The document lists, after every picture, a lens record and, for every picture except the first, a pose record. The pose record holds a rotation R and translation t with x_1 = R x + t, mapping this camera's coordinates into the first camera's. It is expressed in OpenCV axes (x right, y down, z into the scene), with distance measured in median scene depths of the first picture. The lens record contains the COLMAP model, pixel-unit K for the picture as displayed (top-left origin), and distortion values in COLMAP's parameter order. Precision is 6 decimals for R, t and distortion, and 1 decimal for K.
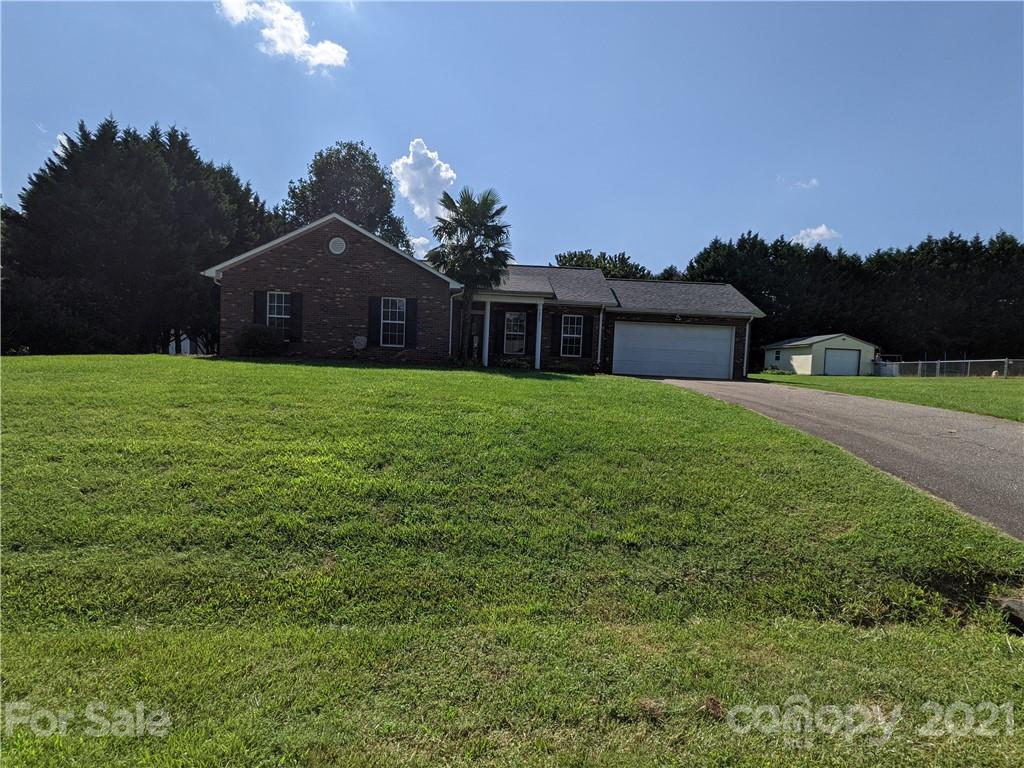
lens RADIAL K [[497.1, 0, 516.4], [0, 497.1, 387.2], [0, 0, 1]] dist [0.000346, 0.000699]
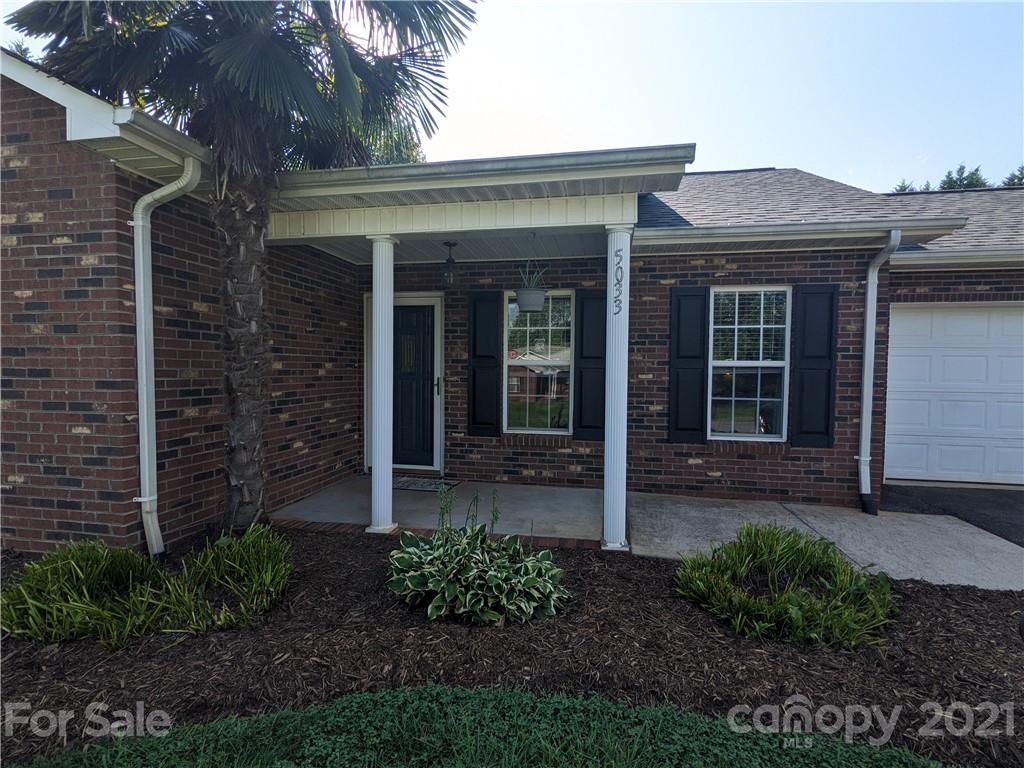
lens RADIAL K [[497.1, 0, 516.4], [0, 497.1, 387.2], [0, 0, 1]] dist [0.000346, 0.000699]
pose [[0.981830, -0.031799, -0.187079, 0.036979], [0.028711, 0.999404, -0.019190, -0.085188], [0.187578, 0.013470, 0.982157, 0.680499]]
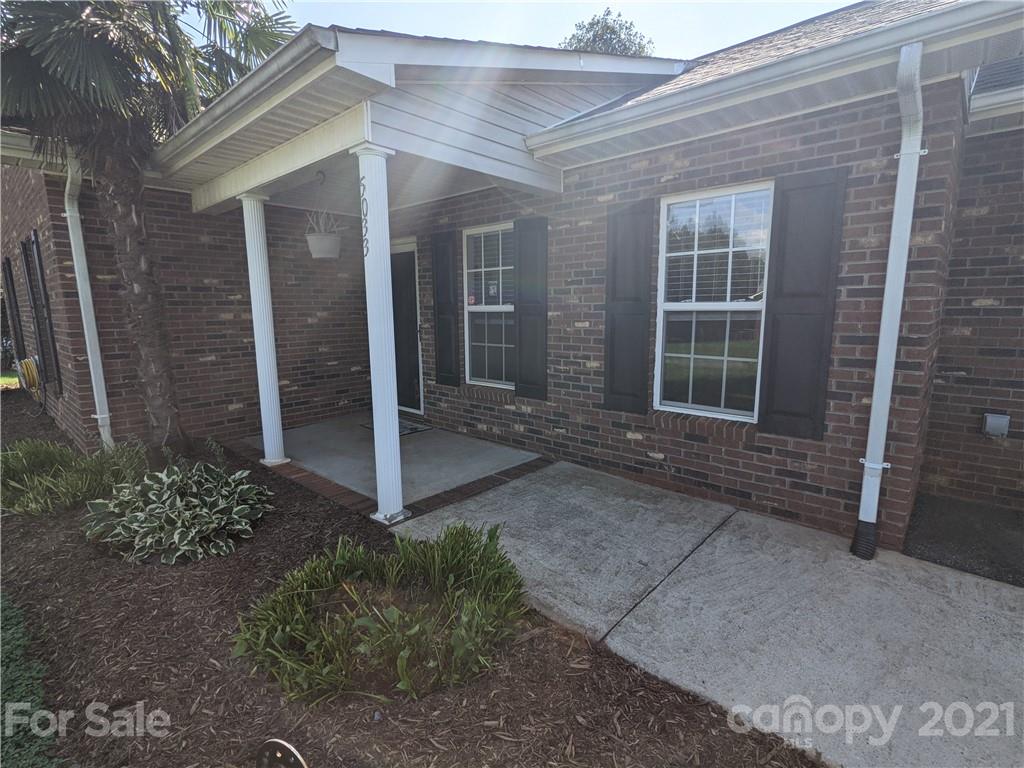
lens RADIAL K [[497.1, 0, 516.4], [0, 497.1, 387.2], [0, 0, 1]] dist [0.000346, 0.000699]
pose [[0.741194, 0.053787, -0.669133, 0.176080], [0.011995, 0.995565, 0.093313, -0.087507], [0.671184, -0.077189, 0.737261, 0.775893]]
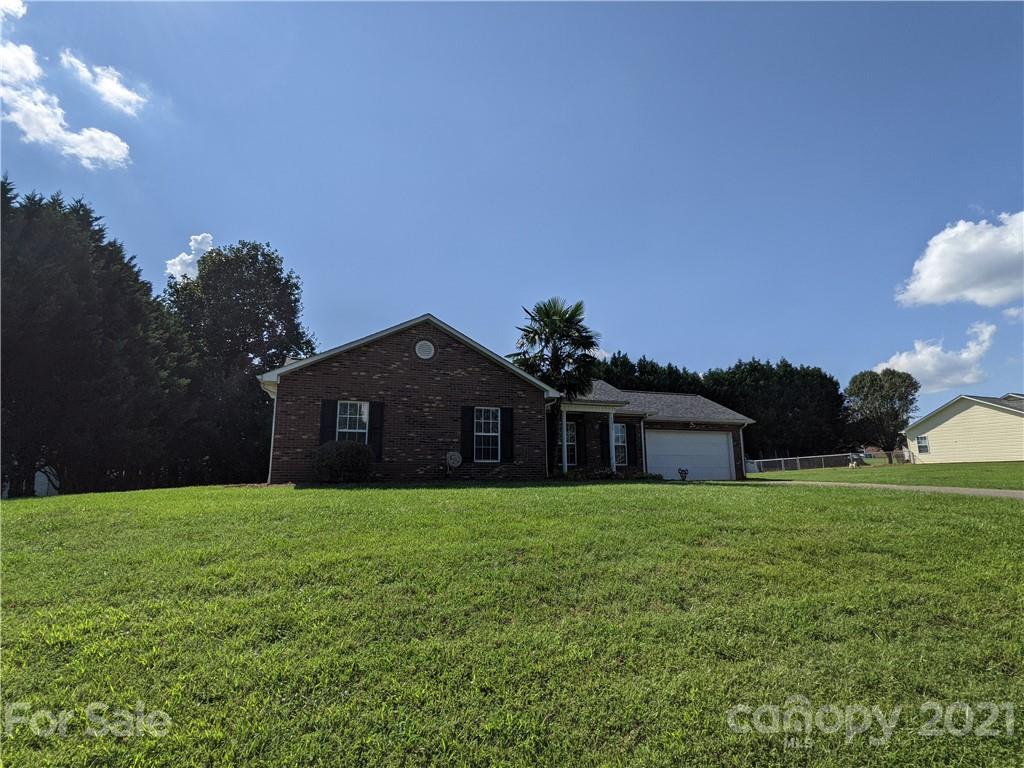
lens RADIAL K [[497.1, 0, 516.4], [0, 497.1, 387.2], [0, 0, 1]] dist [0.000346, 0.000699]
pose [[0.935985, 0.009639, 0.351907, -0.414798], [0.068413, 0.975587, -0.208684, -0.019517], [-0.345327, 0.219400, 0.912476, 0.123170]]
